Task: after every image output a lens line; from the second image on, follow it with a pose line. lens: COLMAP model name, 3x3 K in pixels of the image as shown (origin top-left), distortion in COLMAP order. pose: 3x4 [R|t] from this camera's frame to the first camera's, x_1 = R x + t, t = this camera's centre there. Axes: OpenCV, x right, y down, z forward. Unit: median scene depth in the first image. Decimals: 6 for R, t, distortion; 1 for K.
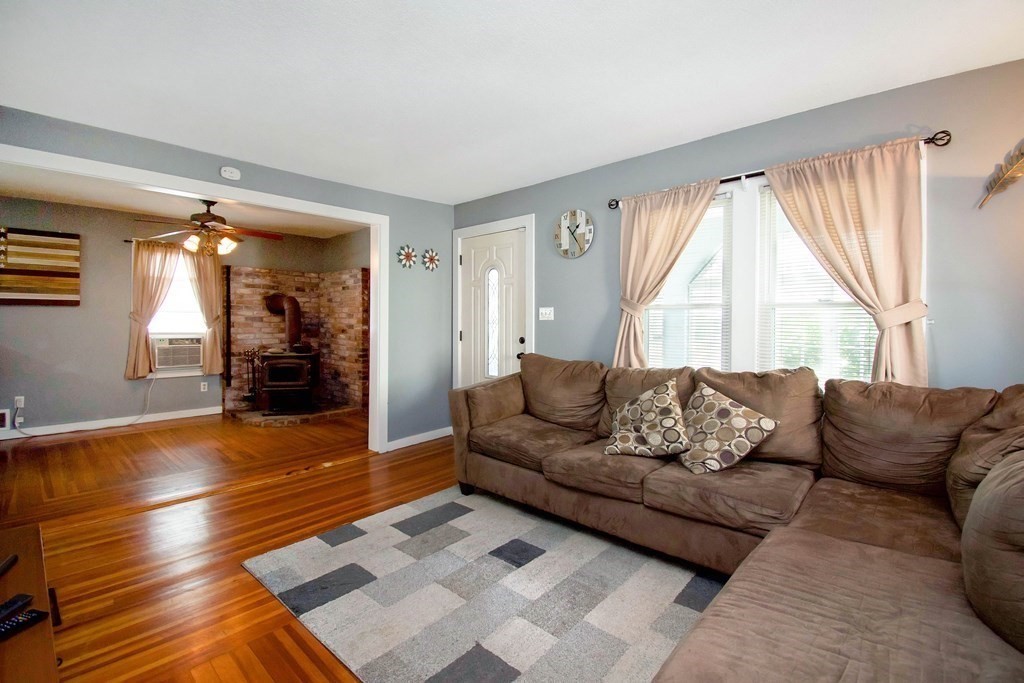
lens RADIAL K [[458.6, 0, 513.9], [0, 458.6, 332.5], [0, 0, 1]] dist [0.020591, -0.027625]
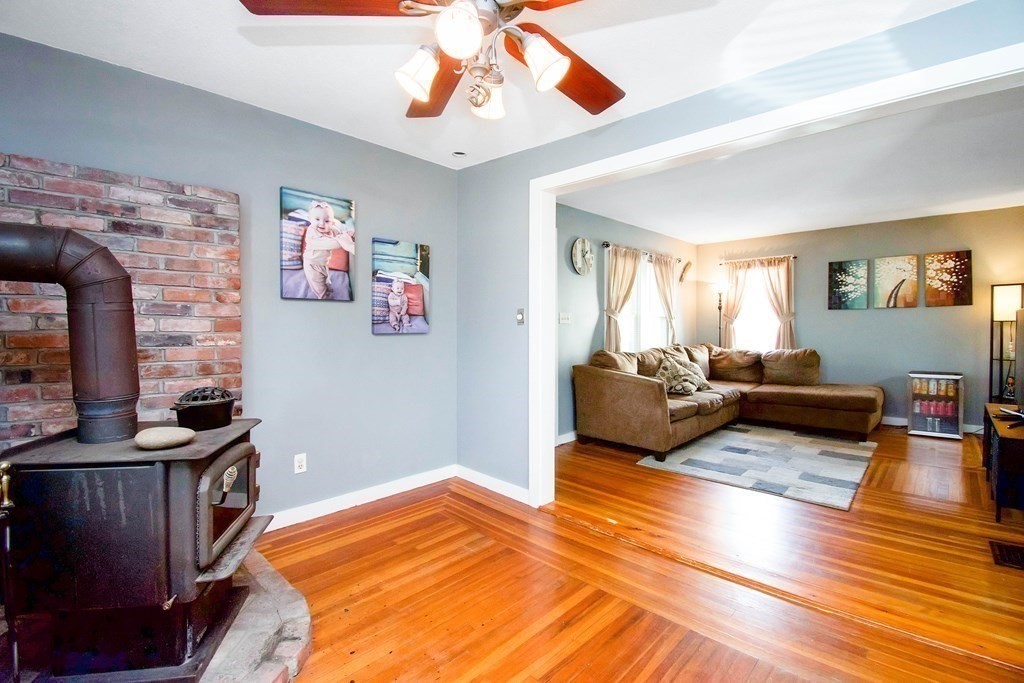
lens RADIAL K [[458.6, 0, 513.9], [0, 458.6, 332.5], [0, 0, 1]] dist [0.020591, -0.027625]
pose [[0.011891, -0.017754, 0.999772, -1.138022], [0.026400, 0.999499, 0.017436, -0.028413], [-0.999581, 0.026187, 0.012354, 1.151687]]
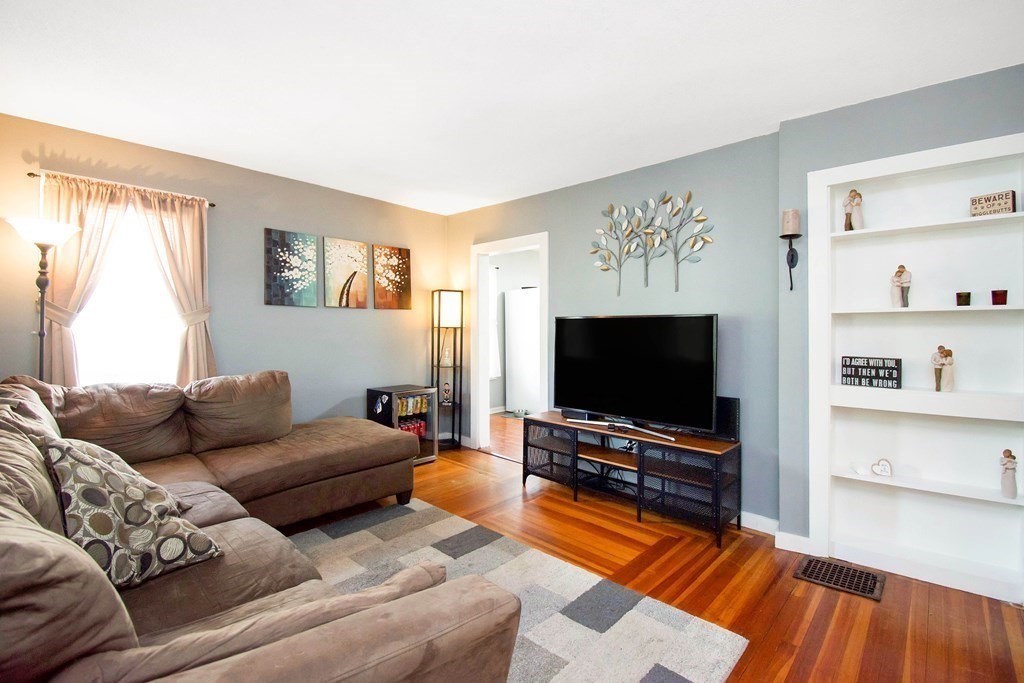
lens RADIAL K [[458.6, 0, 513.9], [0, 458.6, 332.5], [0, 0, 1]] dist [0.020591, -0.027625]
pose [[-0.999972, -0.006854, 0.002877, -0.117891], [-0.006784, 0.999697, 0.023650, -0.019388], [-0.003038, 0.023630, -0.999716, 1.064168]]
